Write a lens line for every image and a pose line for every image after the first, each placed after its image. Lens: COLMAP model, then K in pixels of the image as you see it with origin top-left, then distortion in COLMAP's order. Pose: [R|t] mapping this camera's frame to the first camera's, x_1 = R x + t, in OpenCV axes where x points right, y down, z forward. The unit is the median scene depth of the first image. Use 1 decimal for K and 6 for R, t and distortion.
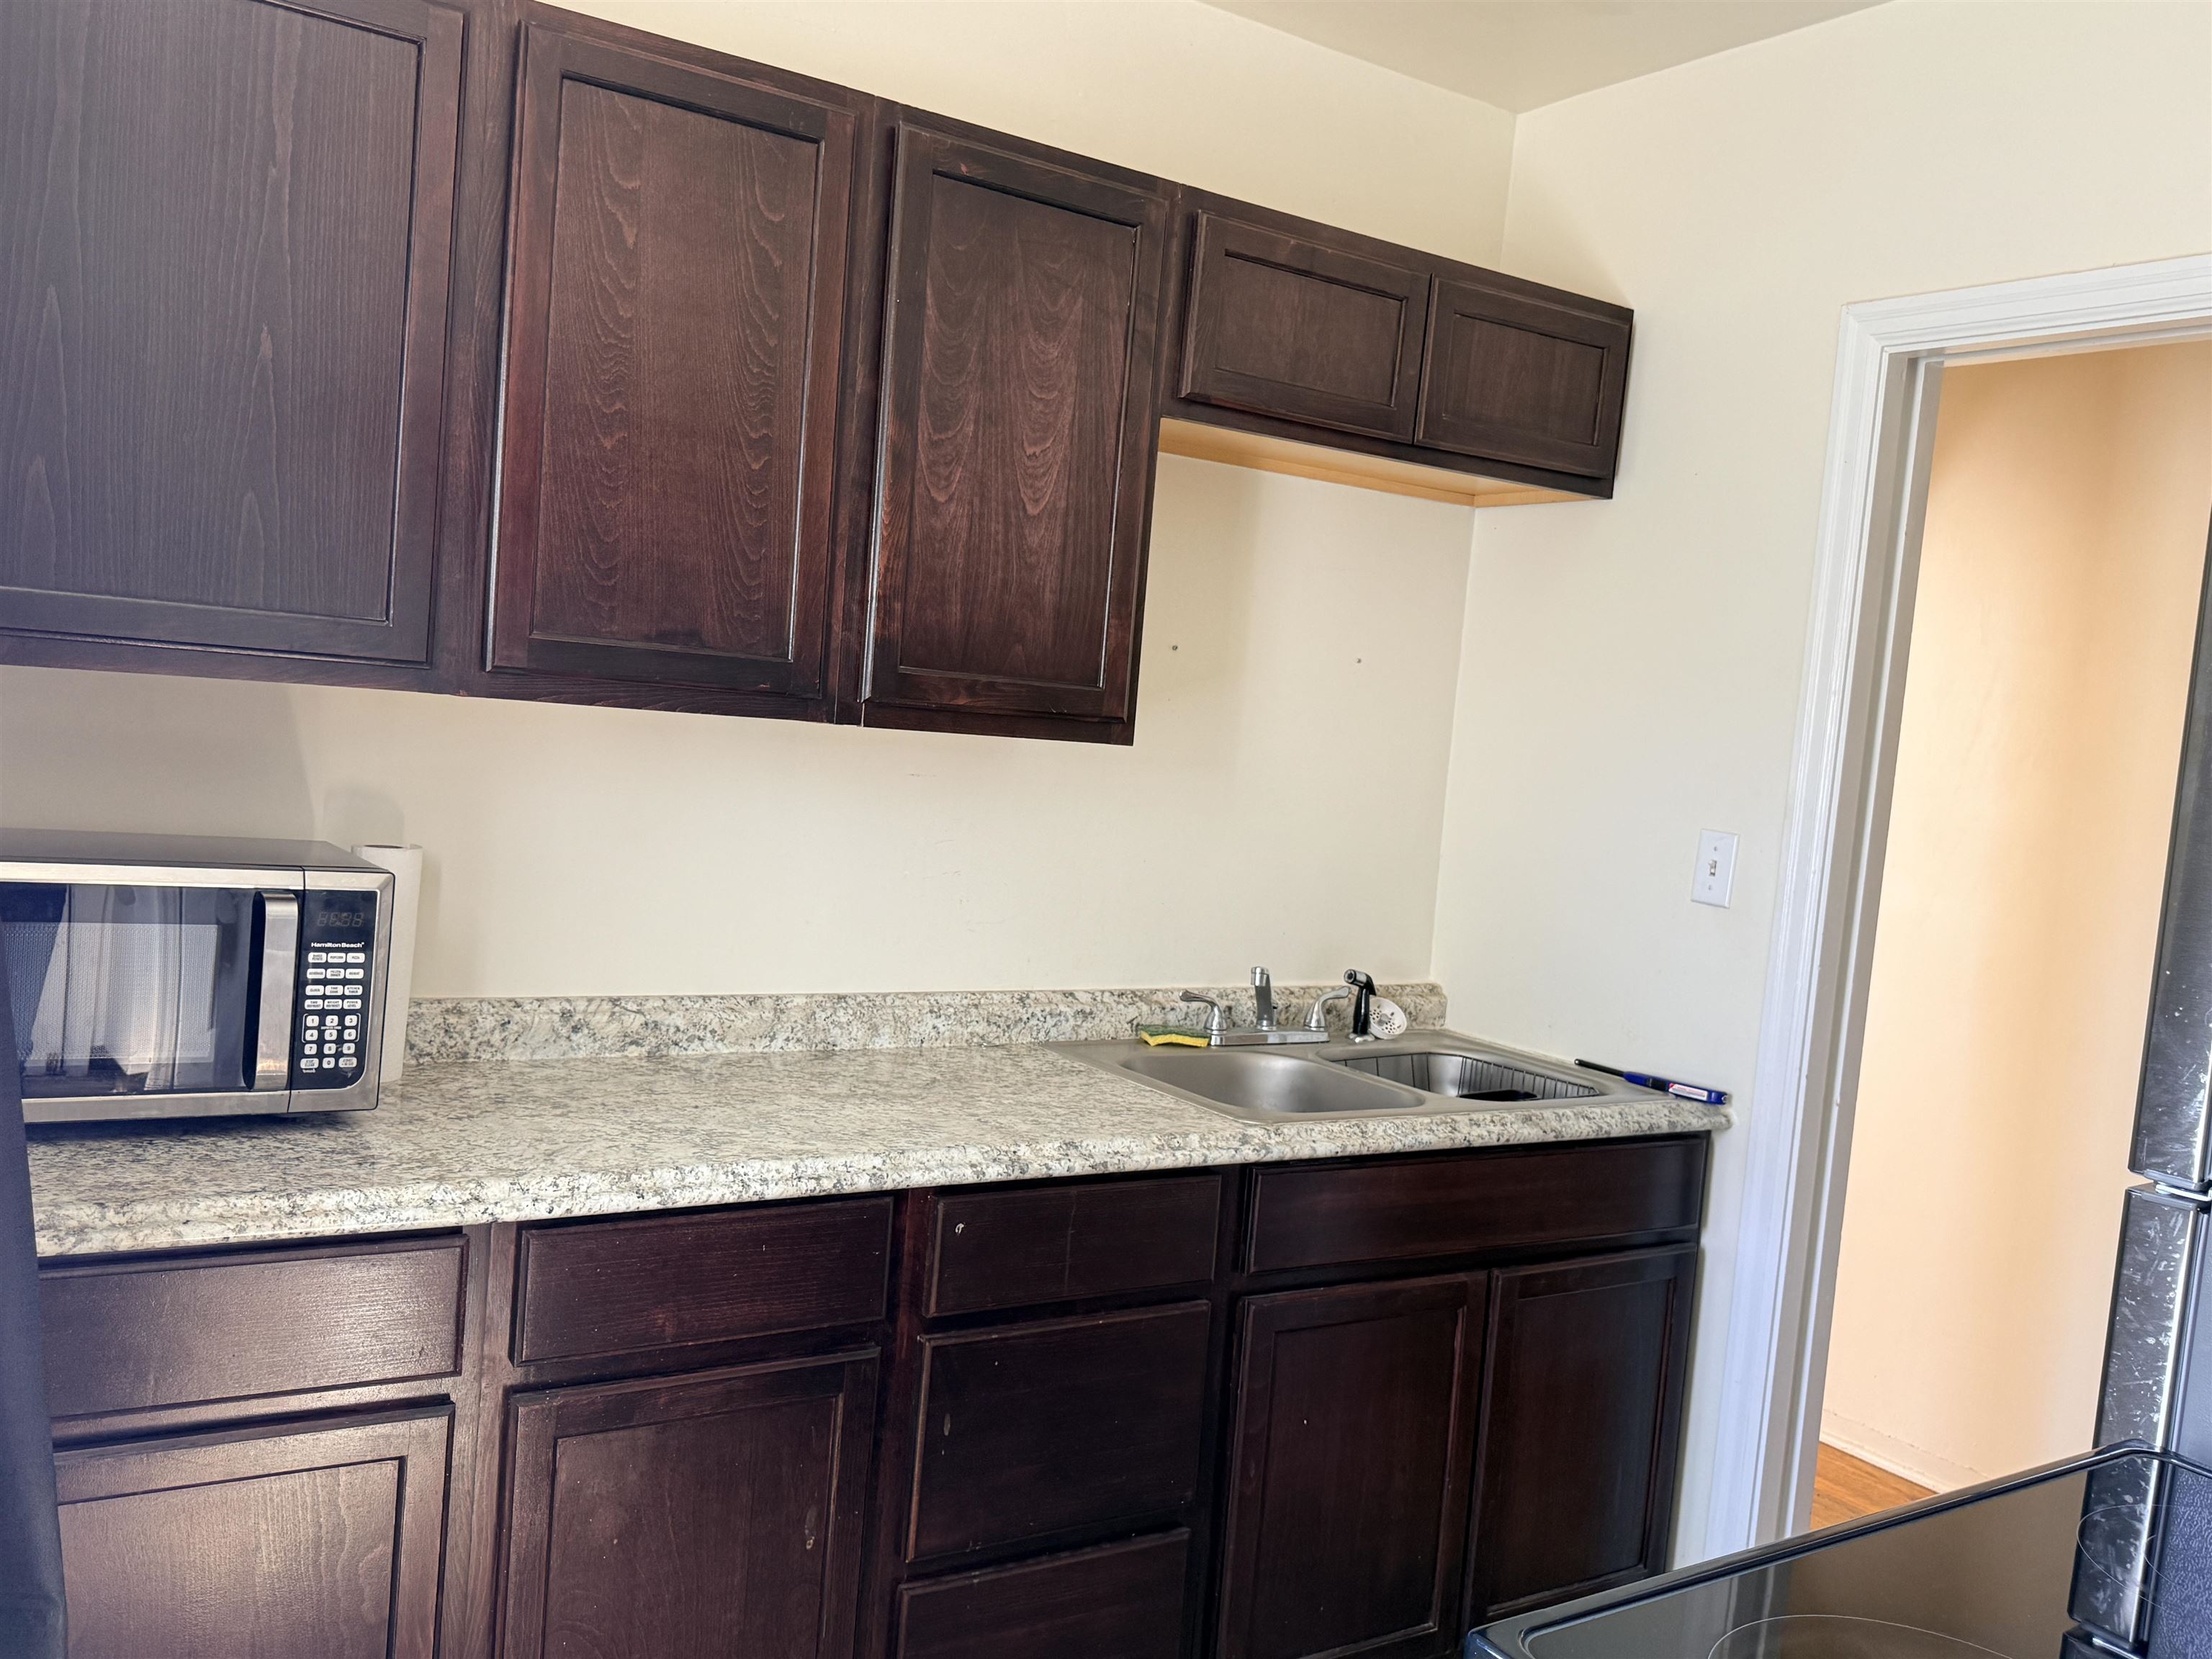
lens RADIAL K [[1833.8, 0, 1104.3], [0, 1833.8, 832.3], [0, 0, 1]] dist [0.065601, -0.069530]
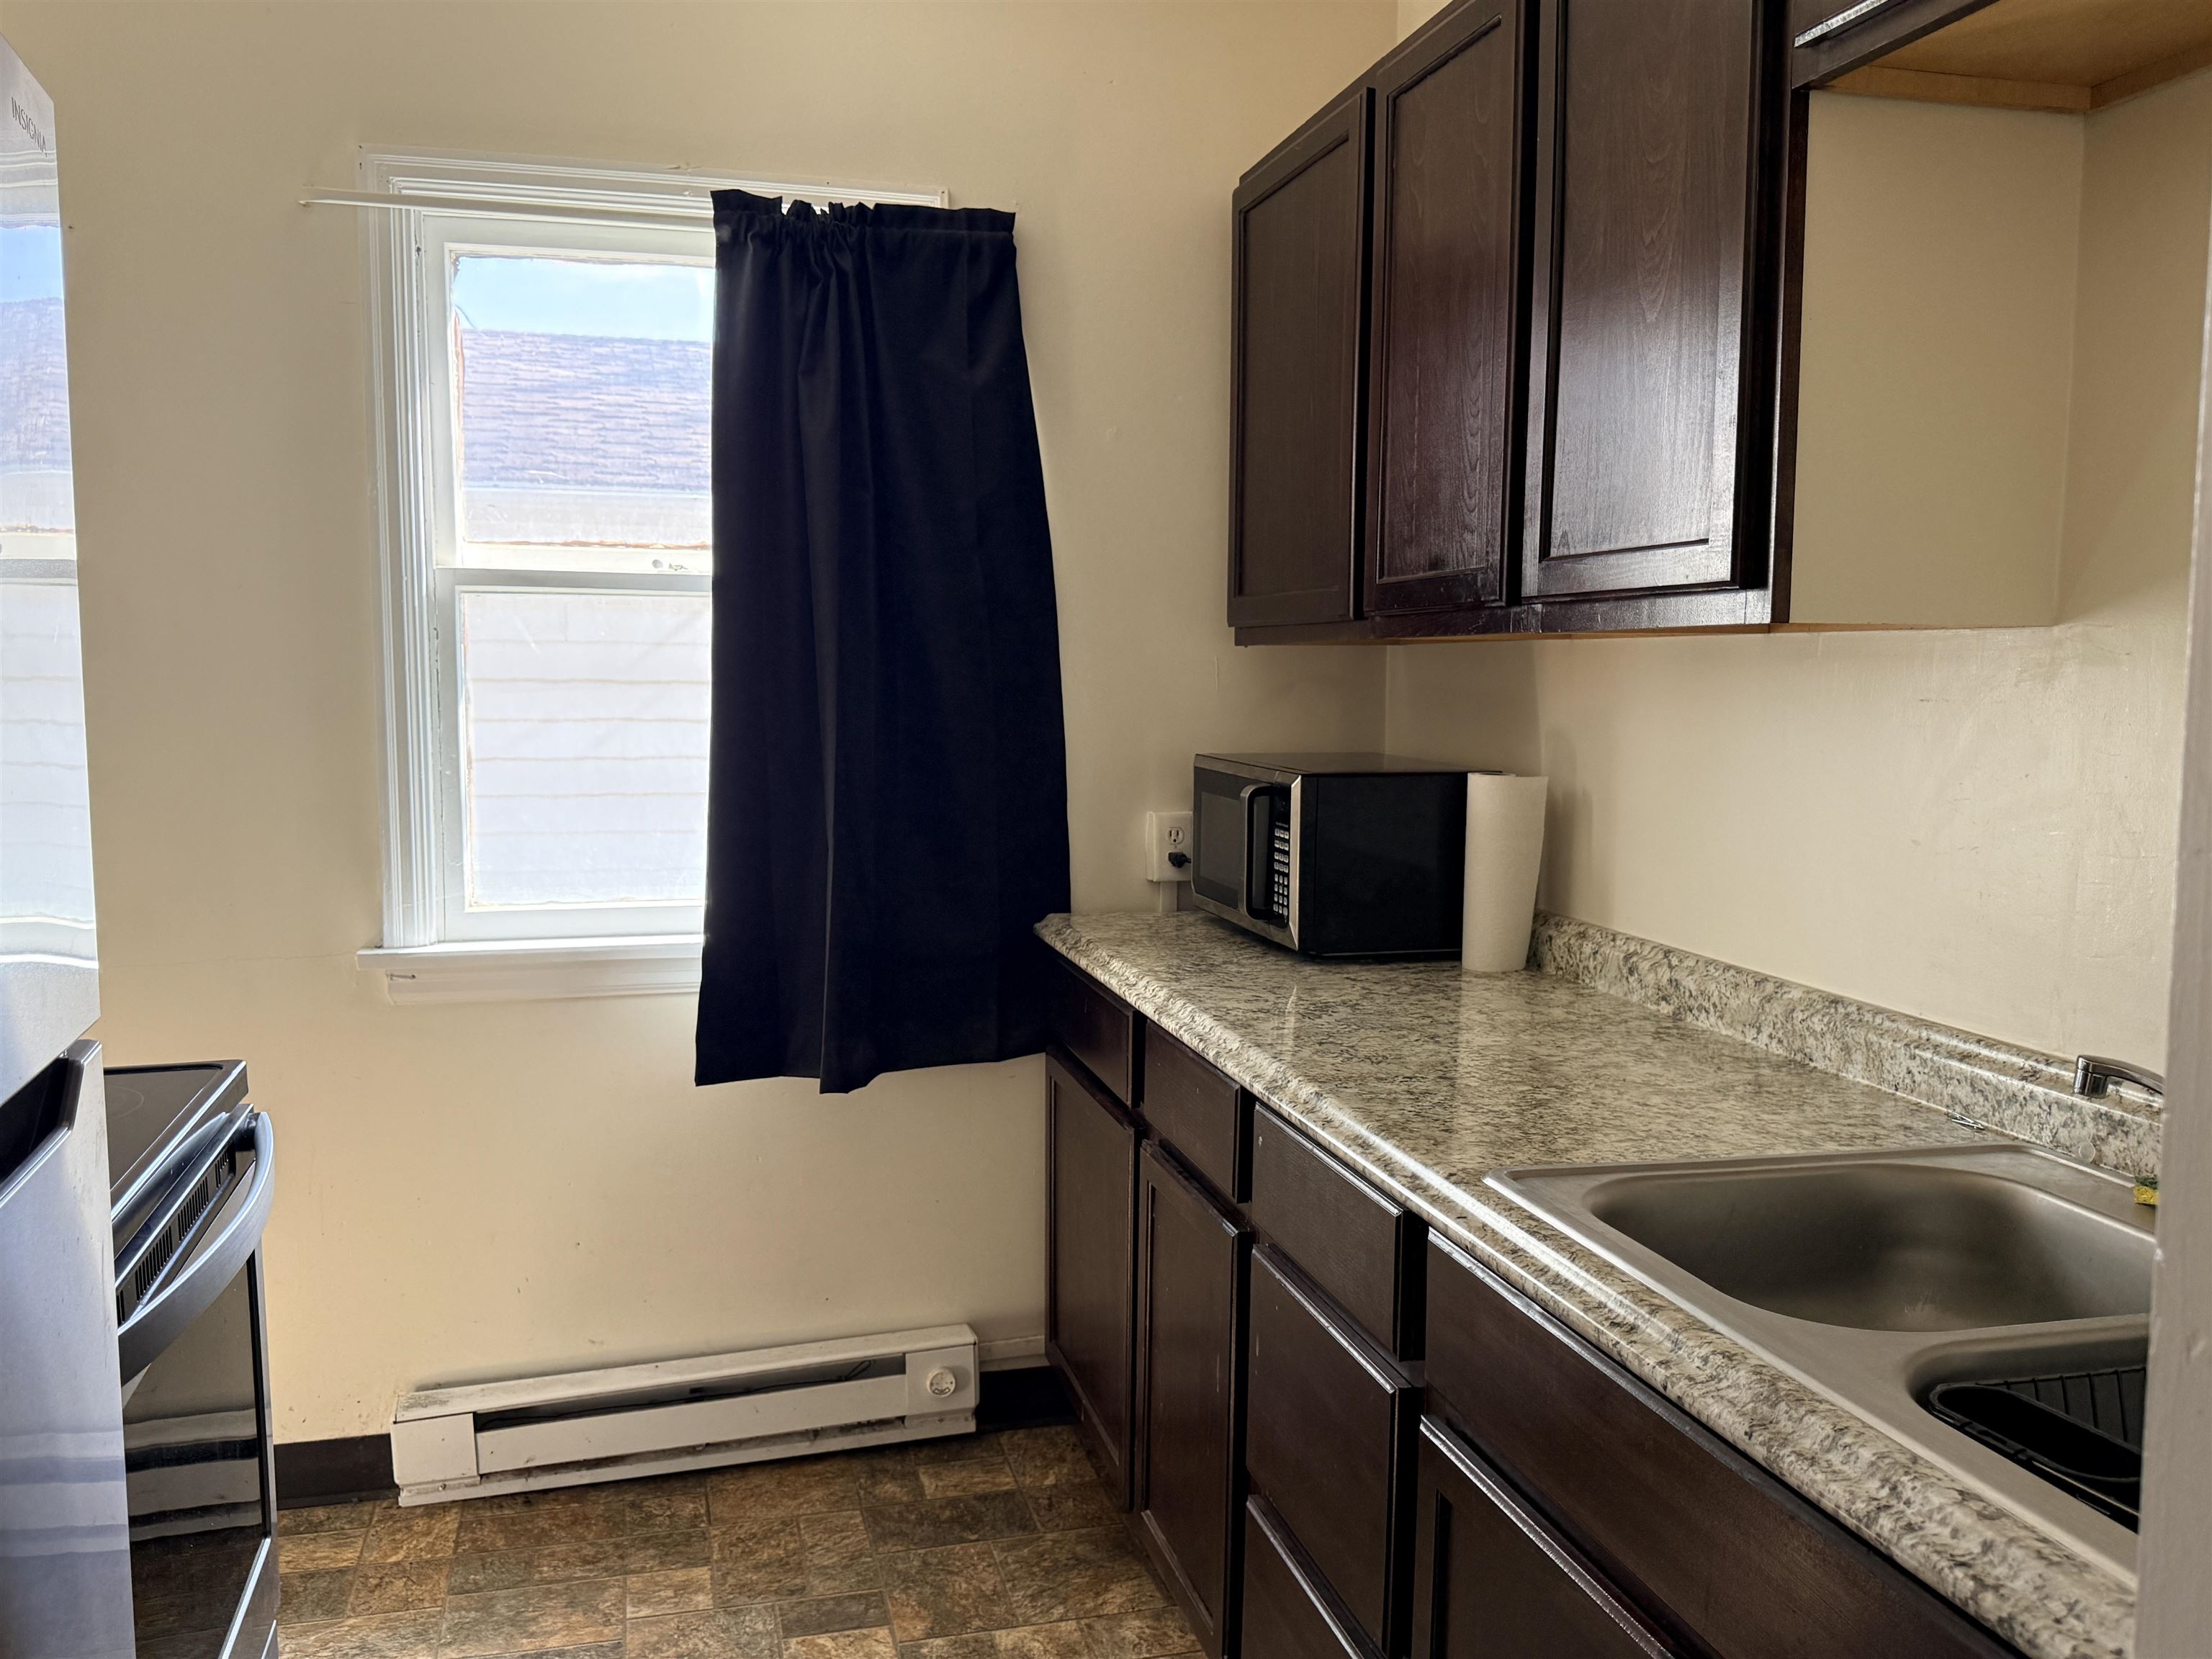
lens RADIAL K [[1833.8, 0, 1113.6], [0, 1833.8, 836.7], [0, 0, 1]] dist [0.065601, -0.069530]
pose [[-0.312994, 0.006686, -0.949732, 0.702718], [-0.097017, 0.994519, 0.038975, 0.023231], [0.944787, 0.104339, -0.310630, 1.000639]]
